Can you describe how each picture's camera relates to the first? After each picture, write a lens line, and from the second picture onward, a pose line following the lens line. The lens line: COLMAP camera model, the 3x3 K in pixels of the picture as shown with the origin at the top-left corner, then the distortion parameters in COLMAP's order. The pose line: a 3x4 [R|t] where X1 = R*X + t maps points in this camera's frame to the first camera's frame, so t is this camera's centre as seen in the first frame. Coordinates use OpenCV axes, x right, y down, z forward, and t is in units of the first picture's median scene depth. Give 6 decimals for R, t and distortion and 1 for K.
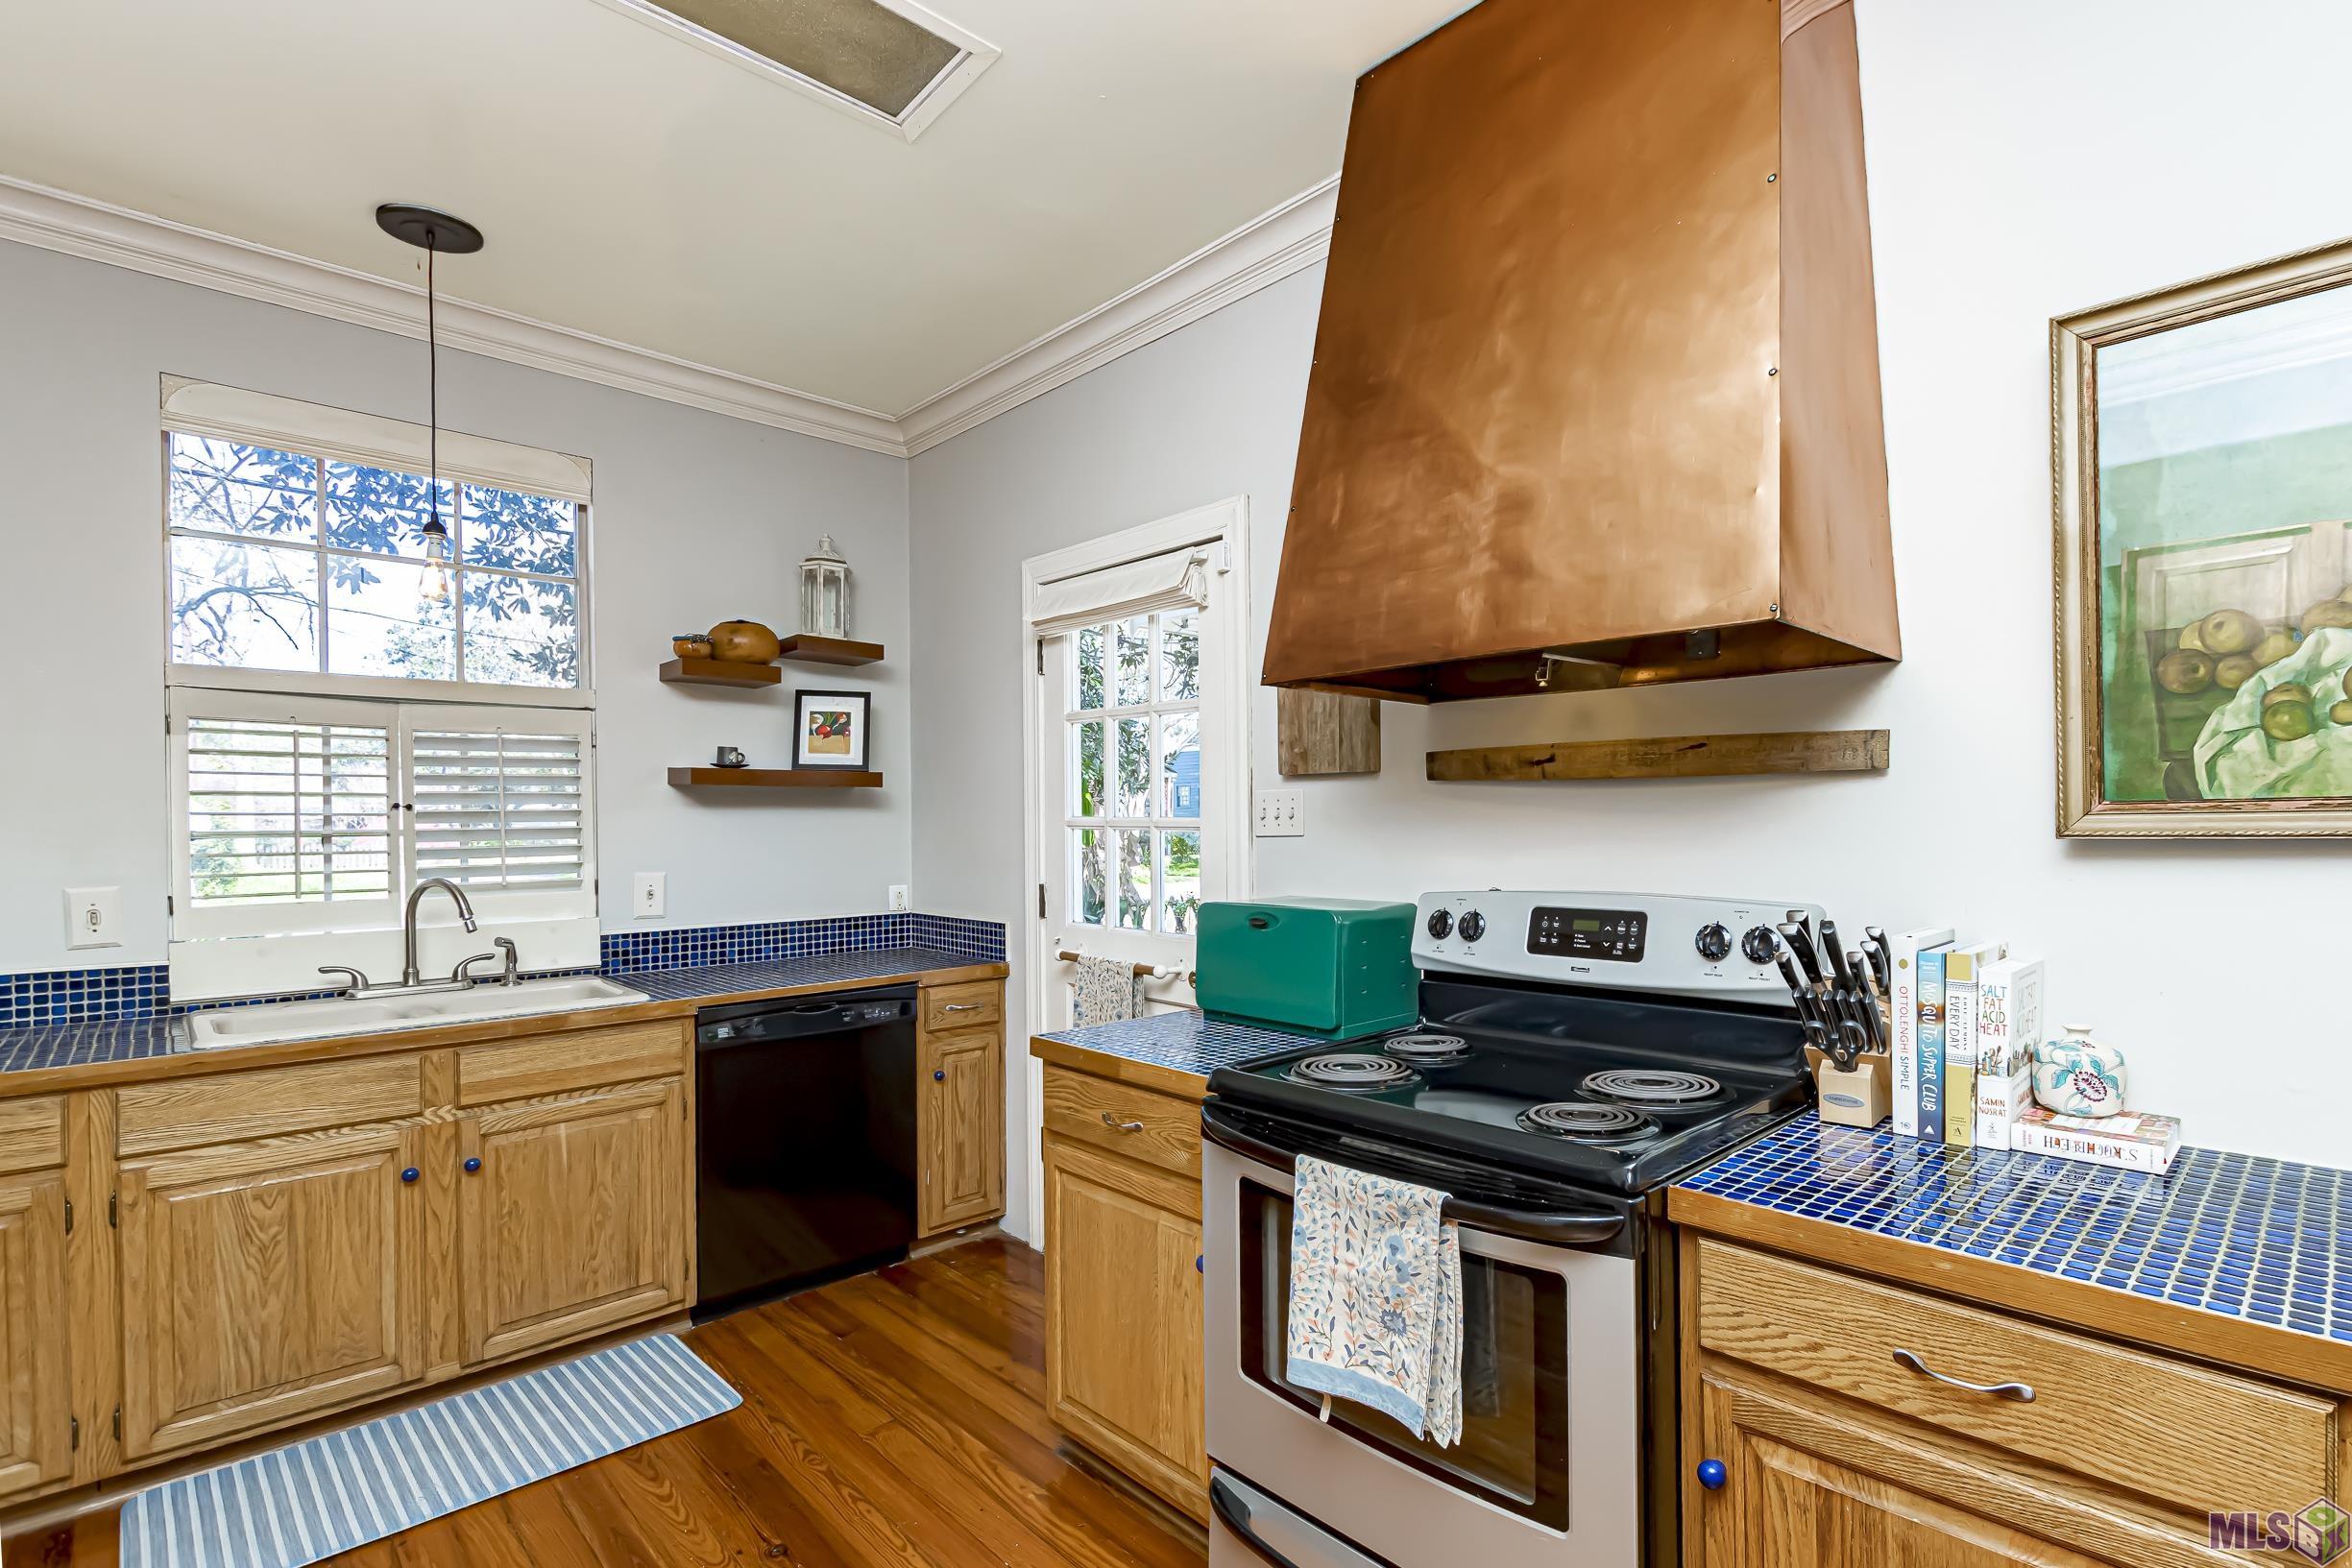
lens RADIAL K [[1101.9, 0, 1314.6], [0, 1101.9, 822.4], [0, 0, 1]] dist [0.000359, -0.001436]
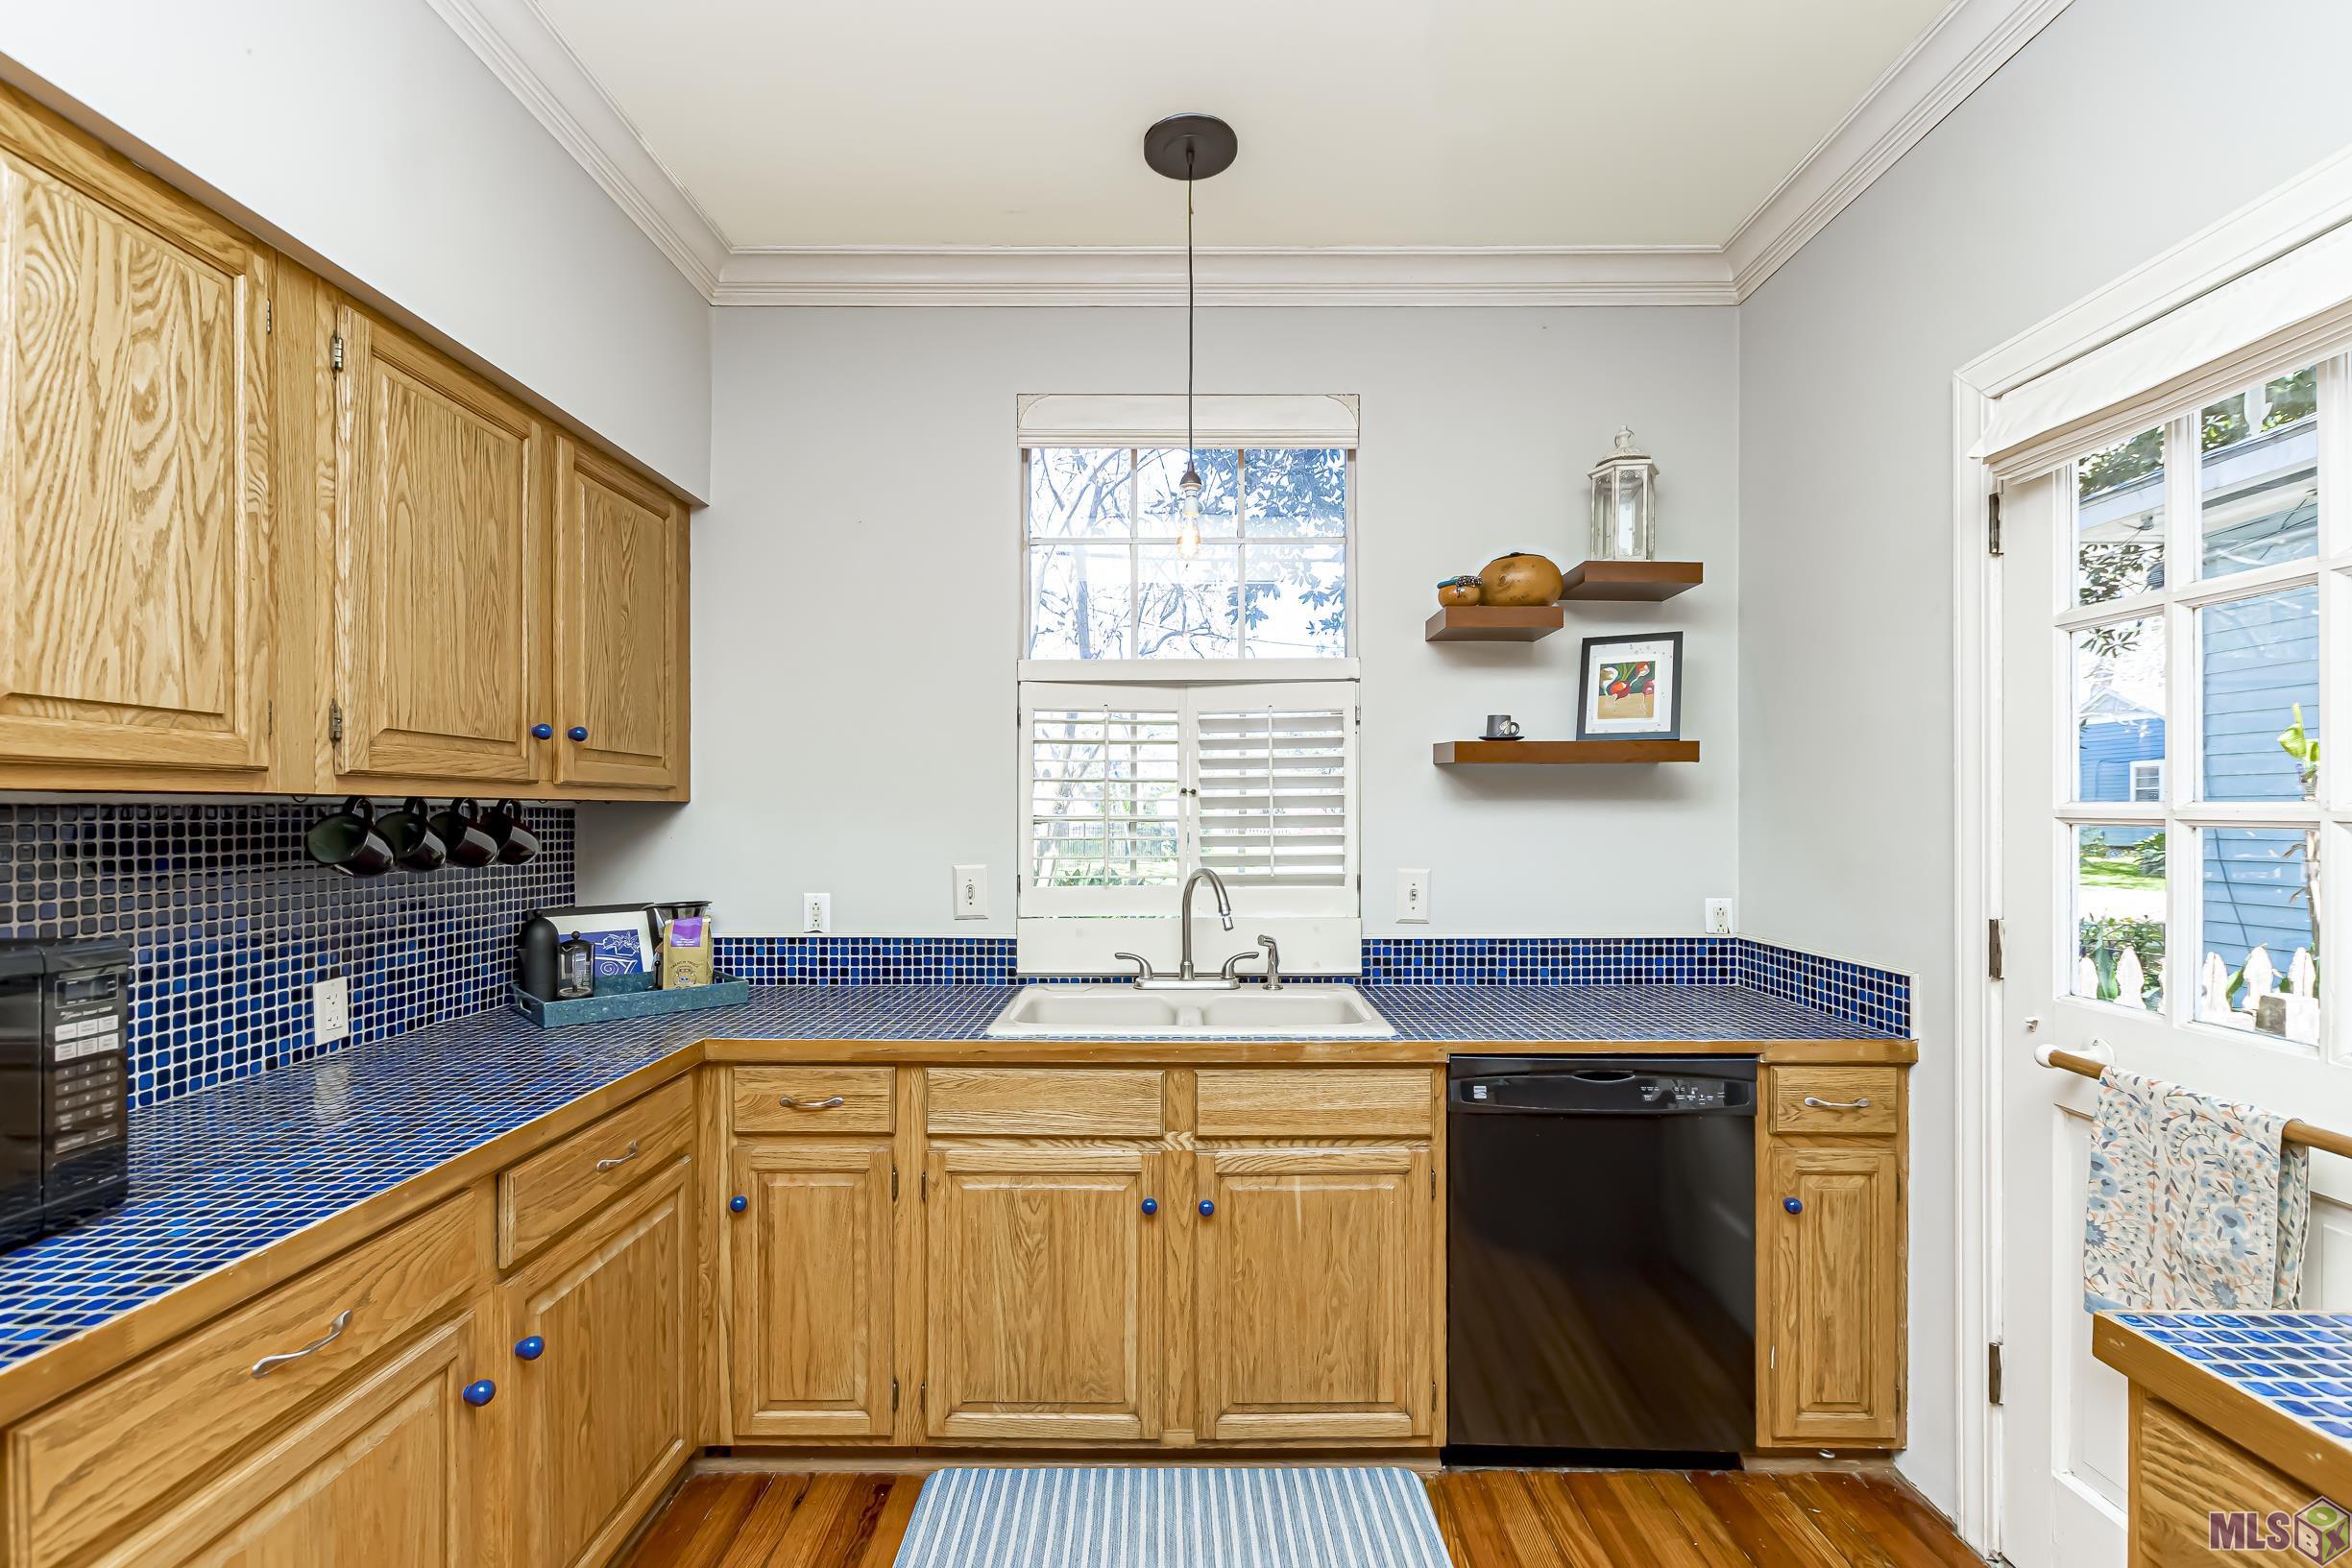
lens RADIAL K [[1029.9, 0, 1183.2], [0, 1029.9, 815.9], [0, 0, 1]] dist [0.002037, 0.000218]
pose [[0.685101, 0.007915, -0.728405, -0.176694], [-0.006197, 0.999968, 0.005037, 0.002412], [0.728422, 0.001063, 0.685128, 0.393134]]
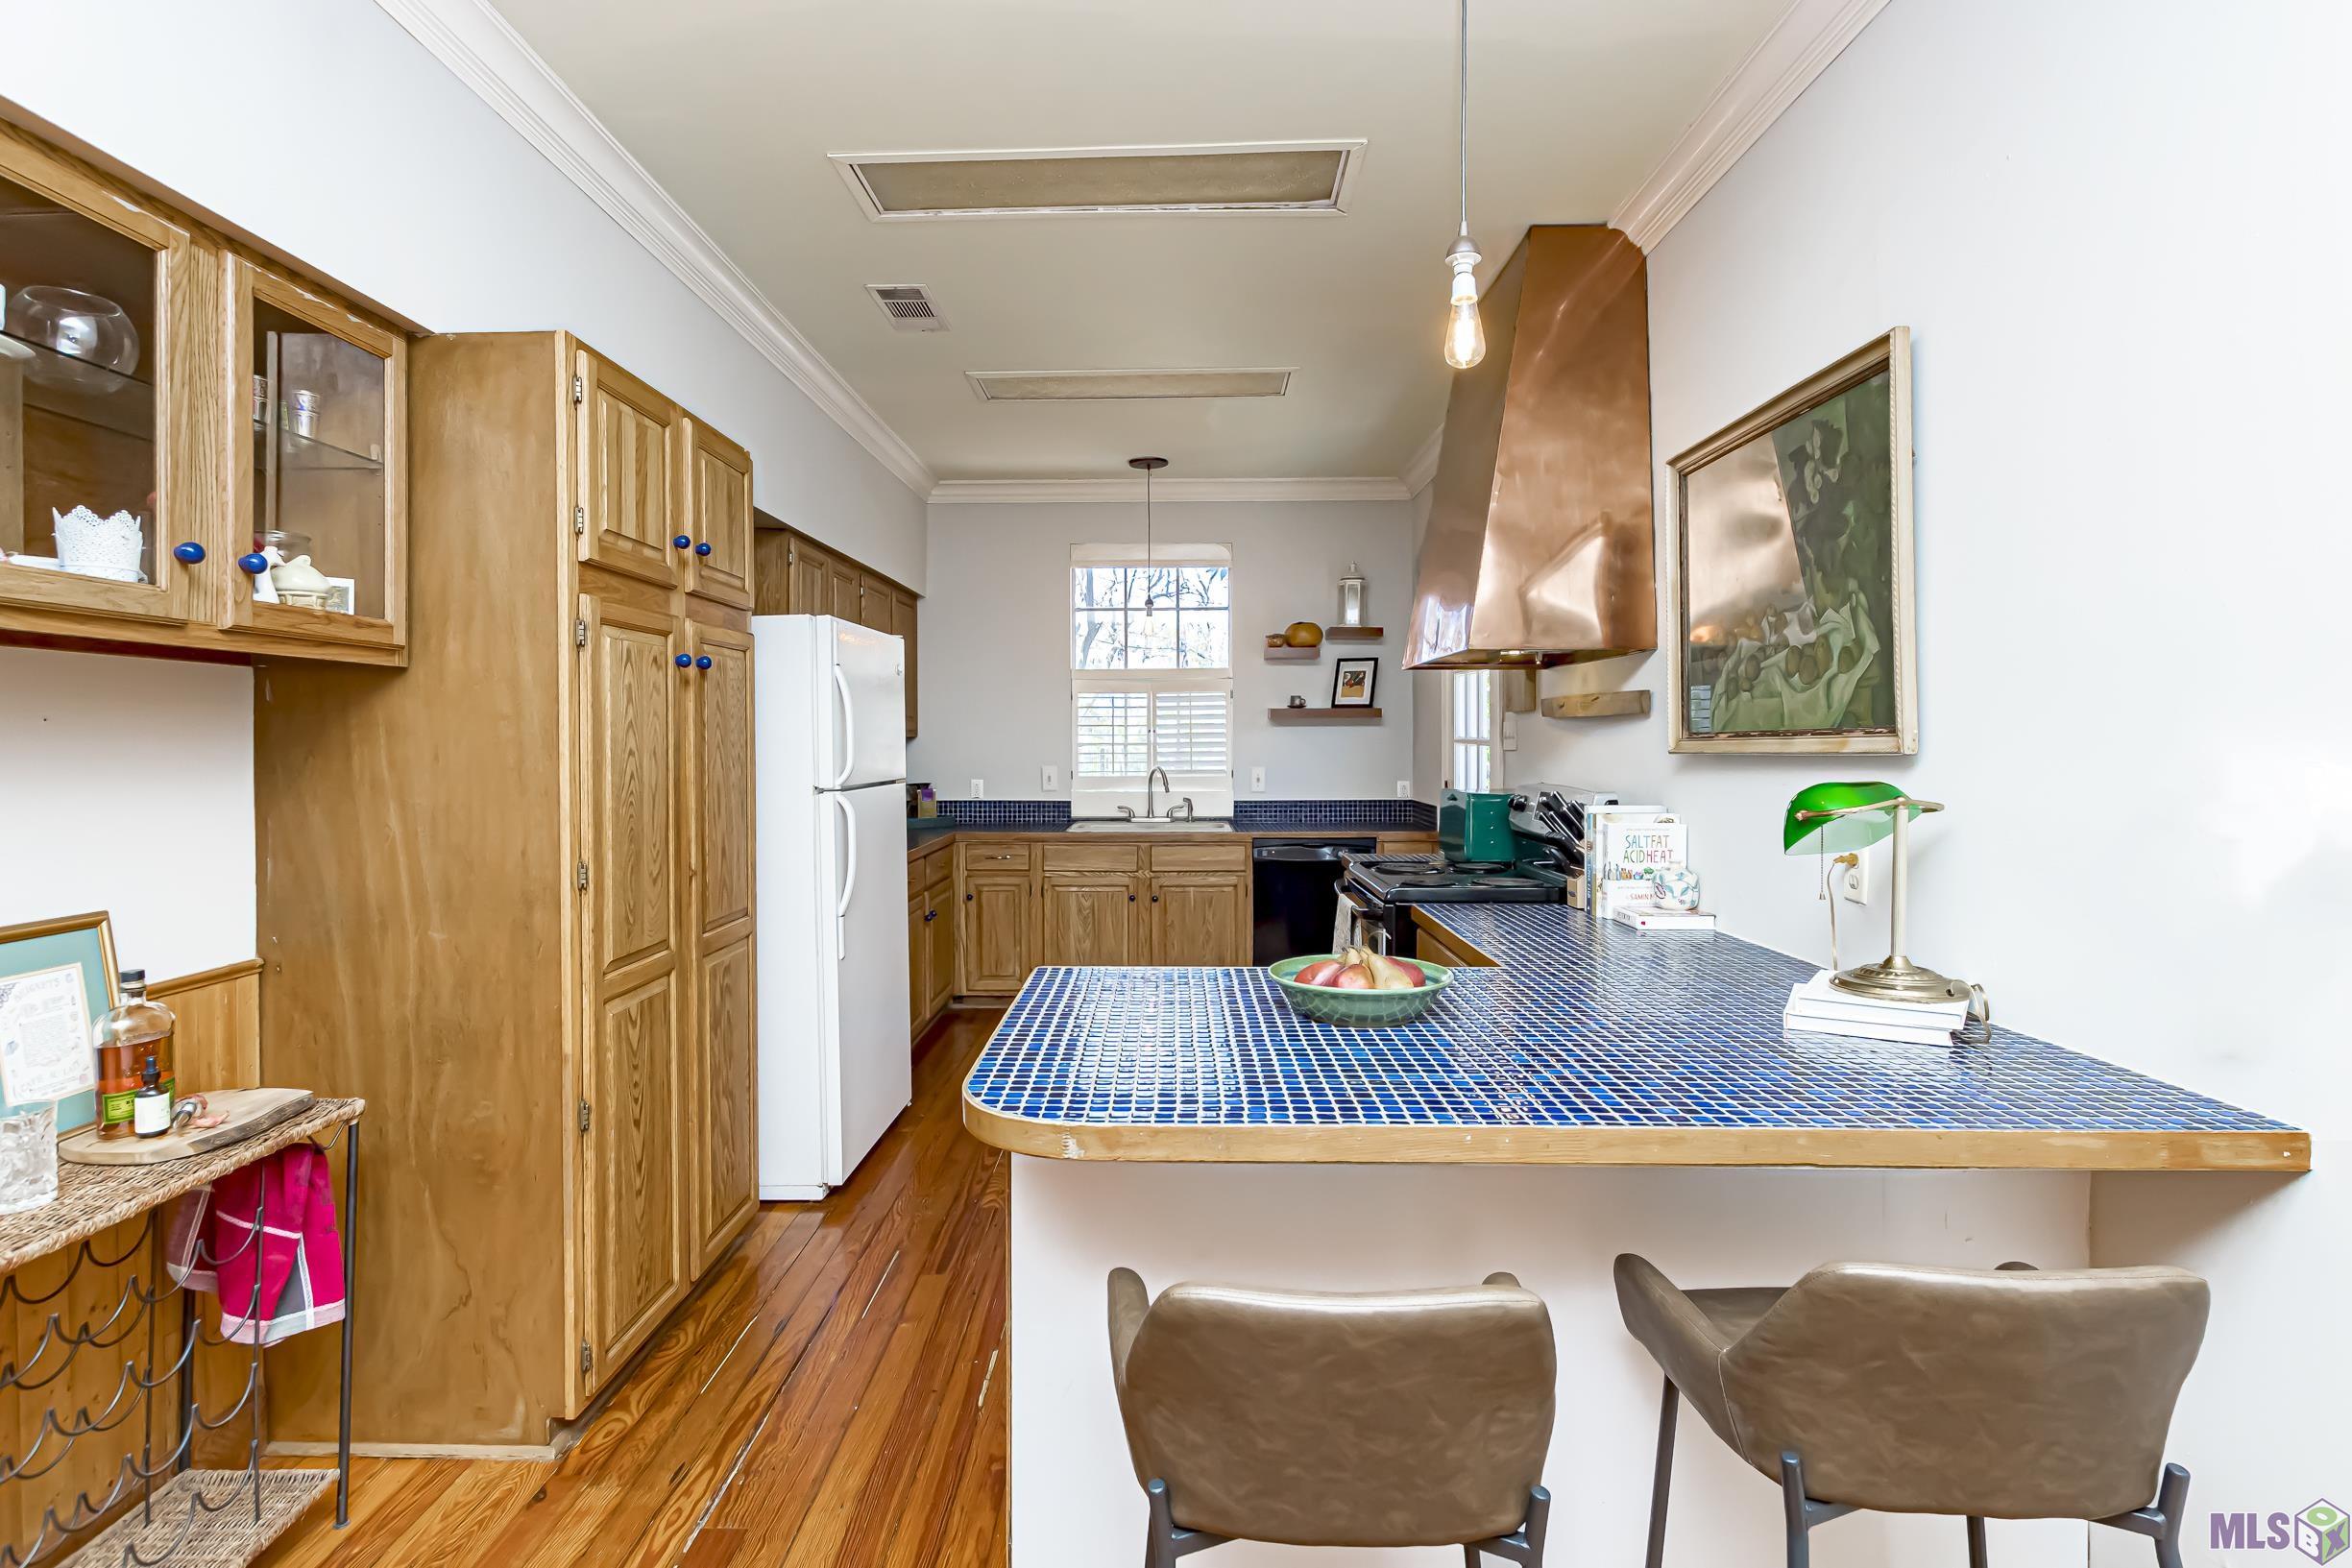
lens RADIAL K [[1188.4, 0, 1176.0], [0, 1188.4, 784.0], [0, 0, 1]] dist [0.000837, -0.000187]
pose [[0.676435, 0.032714, -0.735776, 0.867050], [-0.004102, 0.999165, 0.040654, -0.006806], [0.736491, -0.024482, 0.676004, -0.480560]]
